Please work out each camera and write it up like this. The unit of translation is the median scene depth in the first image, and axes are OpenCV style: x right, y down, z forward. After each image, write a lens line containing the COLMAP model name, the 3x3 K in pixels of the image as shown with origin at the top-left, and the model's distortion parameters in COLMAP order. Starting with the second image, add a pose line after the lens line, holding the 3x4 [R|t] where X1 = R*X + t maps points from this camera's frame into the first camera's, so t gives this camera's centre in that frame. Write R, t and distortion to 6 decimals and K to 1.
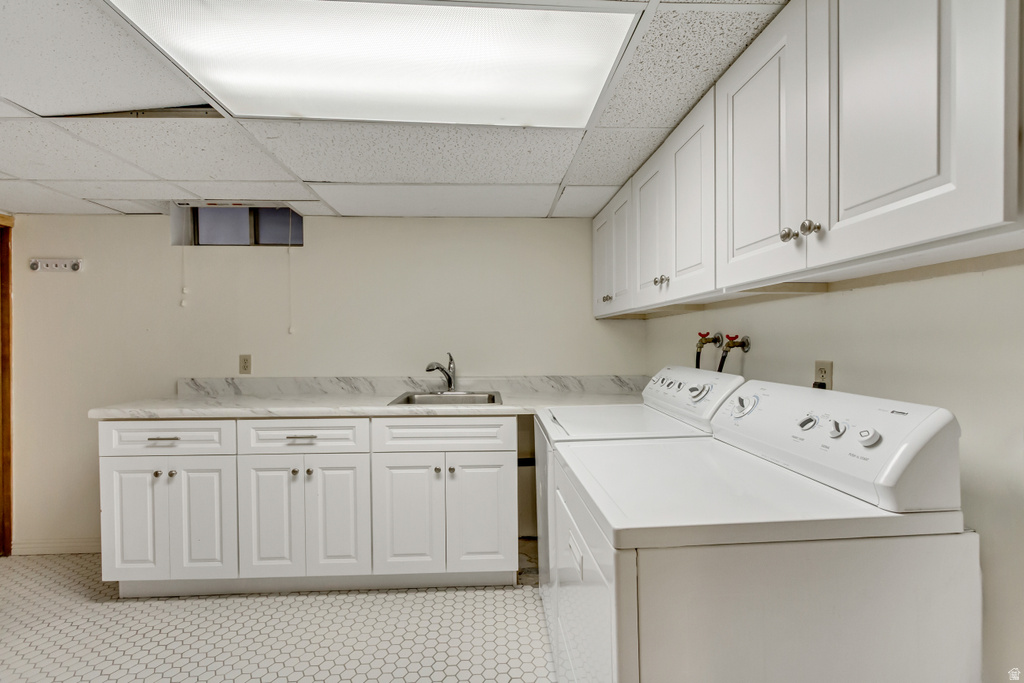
lens RADIAL K [[471.8, 0, 505.5], [0, 471.8, 345.9], [0, 0, 1]] dist [0.012406, -0.003782]
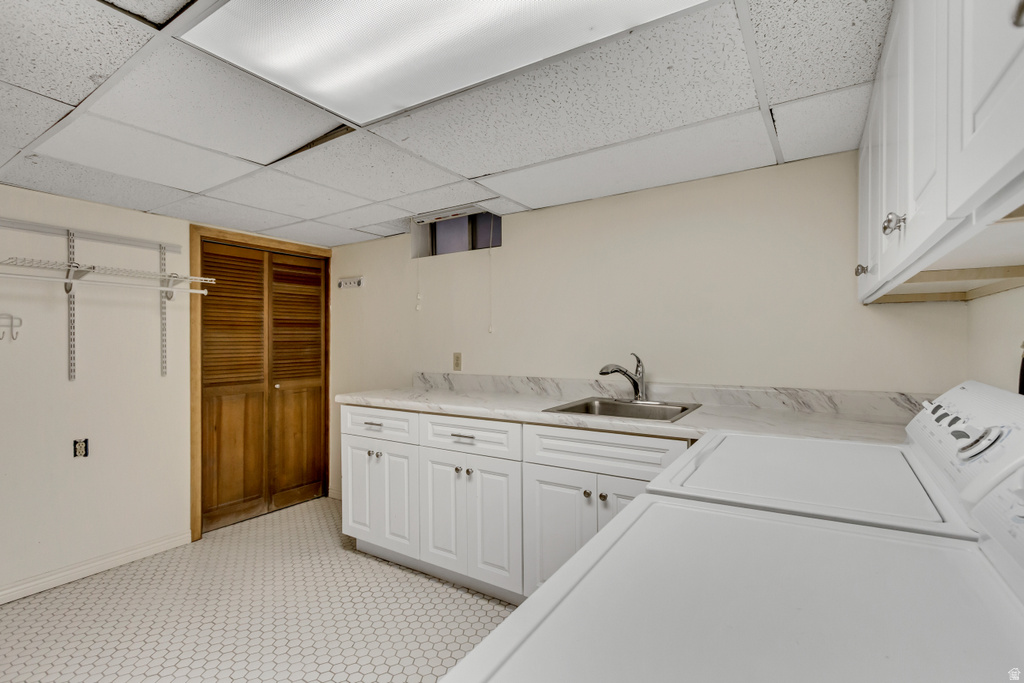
lens RADIAL K [[471.8, 0, 519.4], [0, 471.8, 348.6], [0, 0, 1]] dist [0.012406, -0.003782]
pose [[0.818164, 0.006580, -0.574948, 0.231489], [-0.001334, 0.999954, 0.009545, -0.001603], [0.574984, -0.007042, 0.818134, 0.246473]]
